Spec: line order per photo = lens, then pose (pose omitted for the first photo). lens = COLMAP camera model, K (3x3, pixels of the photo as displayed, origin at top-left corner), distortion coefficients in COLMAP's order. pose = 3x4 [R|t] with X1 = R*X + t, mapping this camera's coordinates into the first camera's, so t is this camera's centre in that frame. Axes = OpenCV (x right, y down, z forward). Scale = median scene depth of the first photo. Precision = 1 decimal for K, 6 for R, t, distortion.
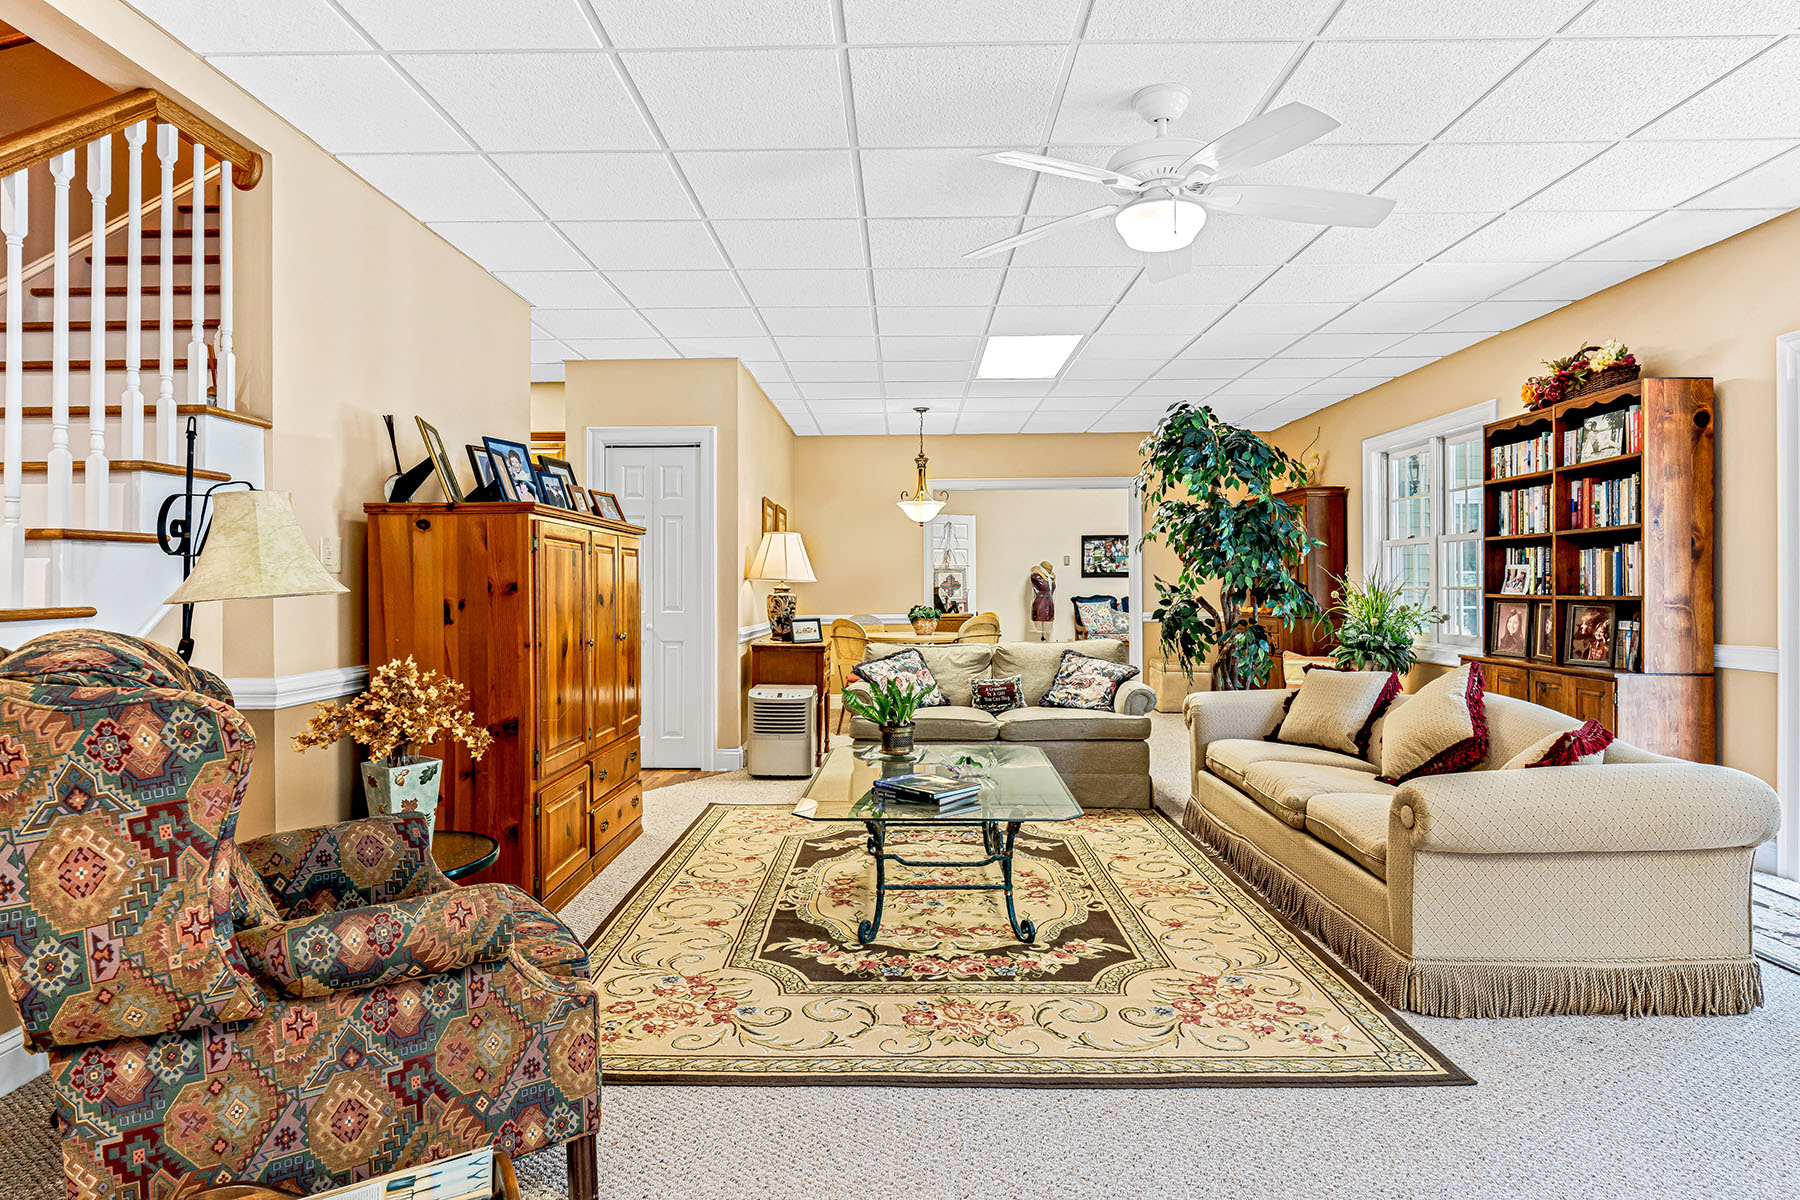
lens RADIAL K [[991.7, 0, 884.3], [0, 991.7, 581.3], [0, 0, 1]] dist [-0.005367, -0.006283]
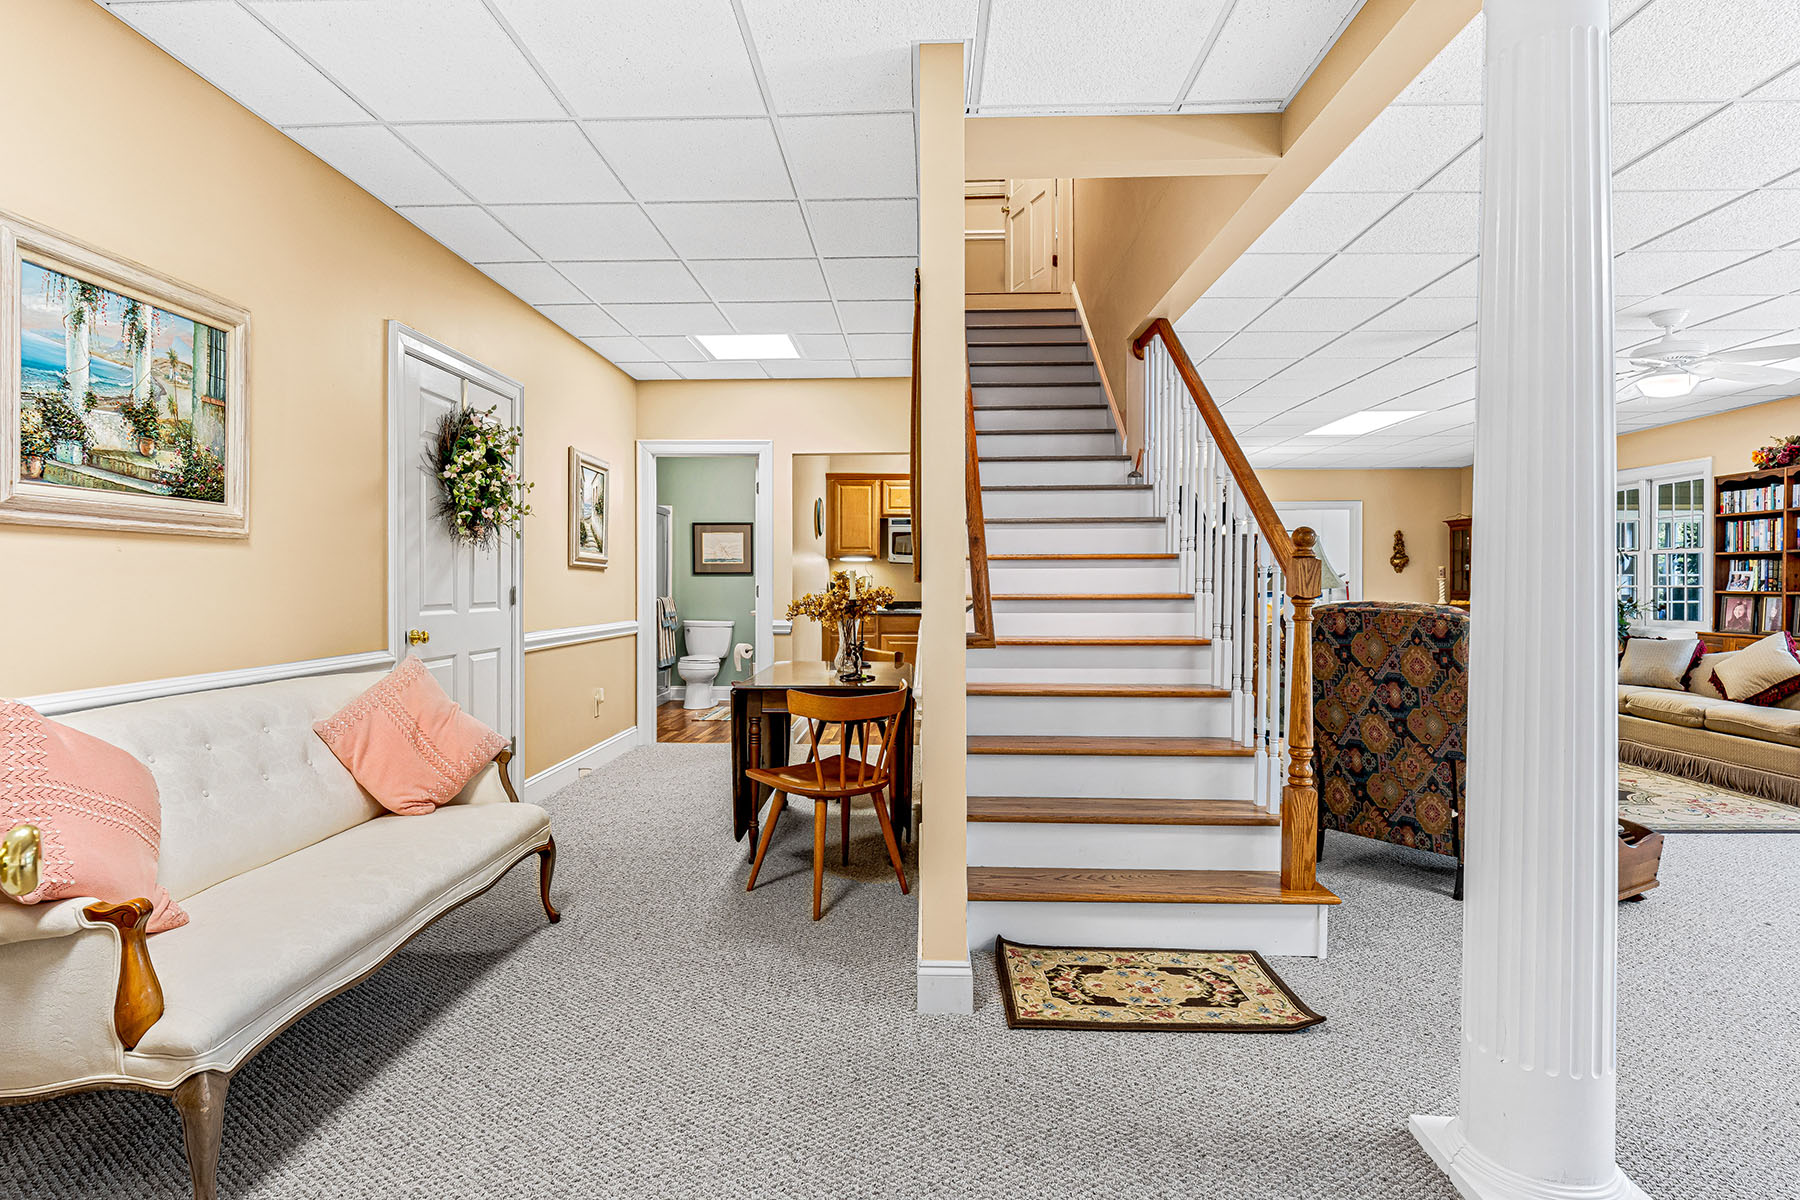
lens RADIAL K [[918.2, 0, 866.9], [0, 918.2, 584.9], [0, 0, 1]] dist [-0.011222, -0.000084]
pose [[0.999821, 0.004690, -0.018334, -0.681687], [-0.004576, 0.999970, 0.006233, 0.001101], [0.018363, -0.006148, 0.999812, -0.408453]]
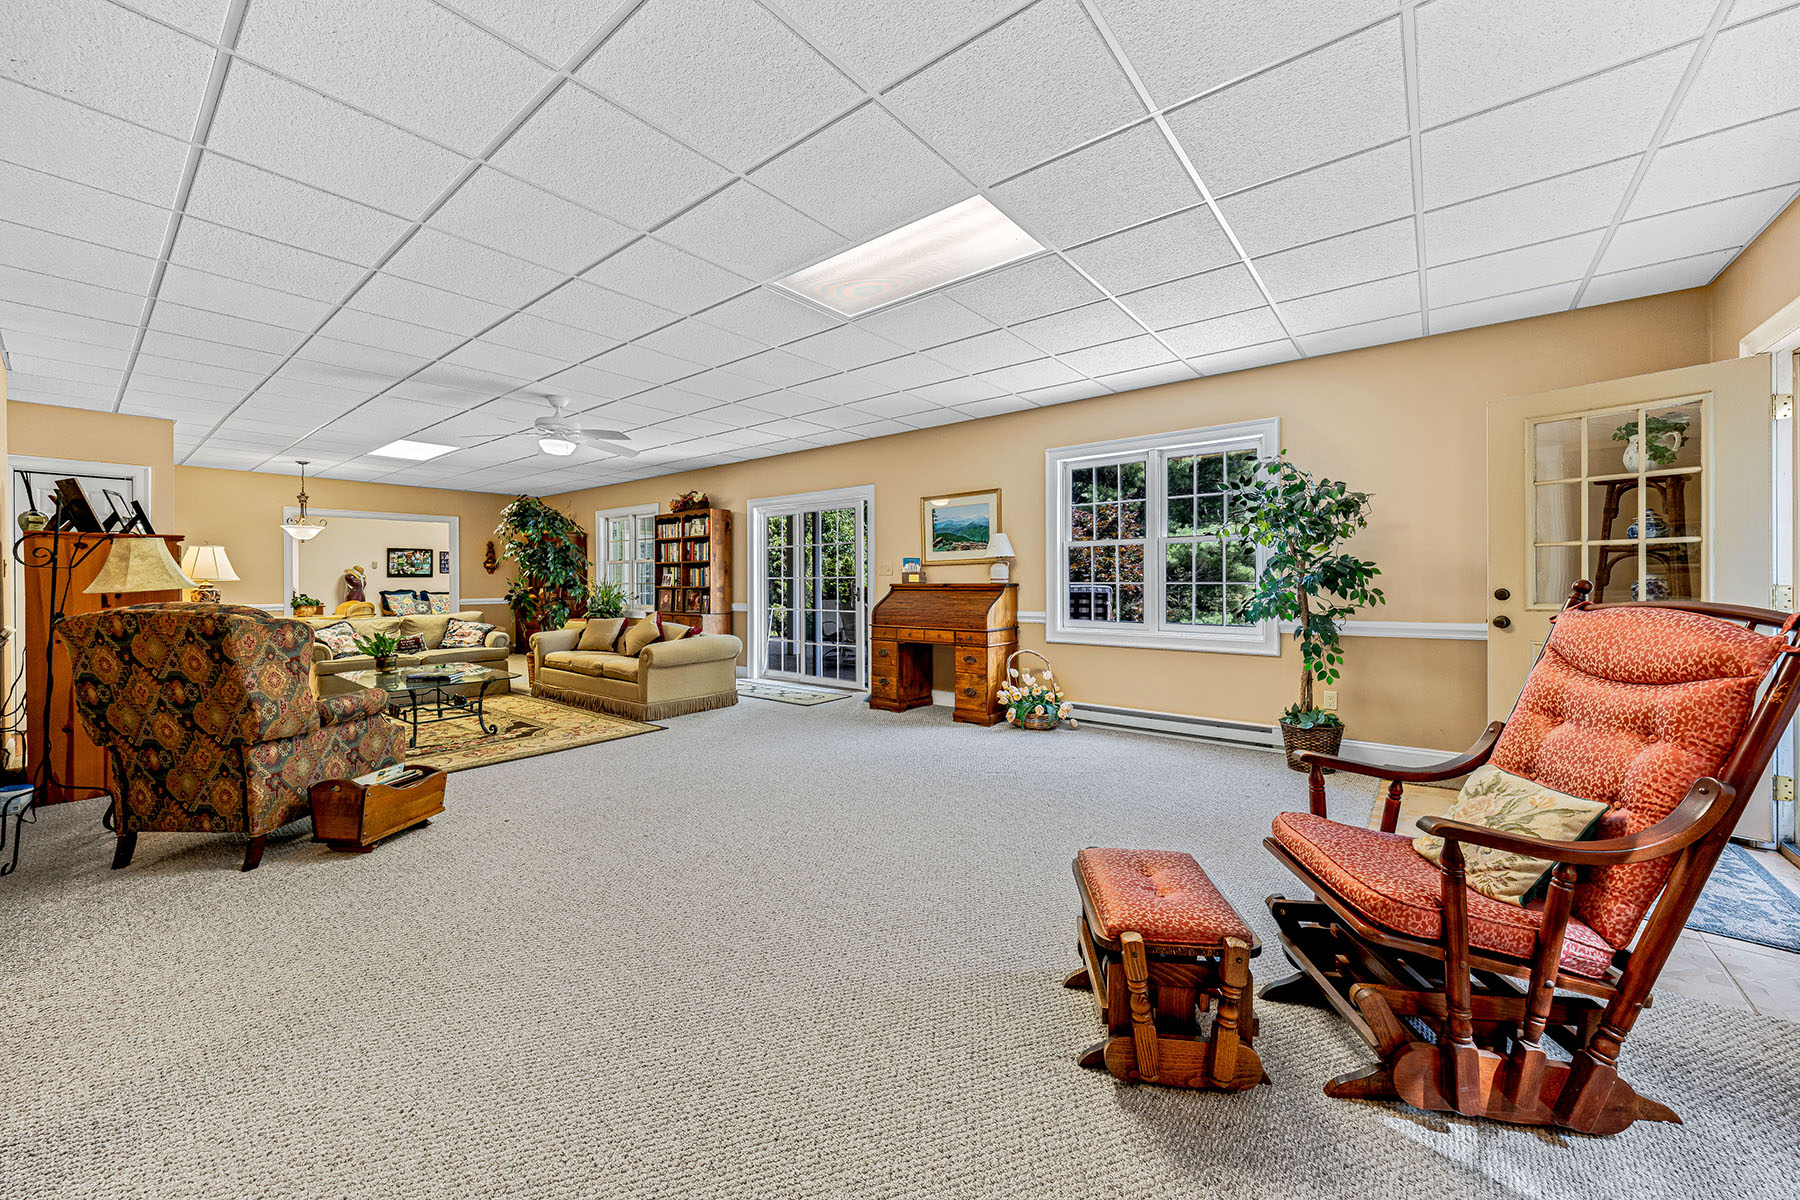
lens RADIAL K [[675.6, 0, 899.7], [0, 675.6, 585.2], [0, 0, 1]] dist [-0.002206, -0.000047]
pose [[0.601752, -0.004652, 0.798670, -0.365310], [-0.002150, 0.999970, 0.007444, -0.002841], [-0.798680, -0.006196, 0.601724, -0.486150]]
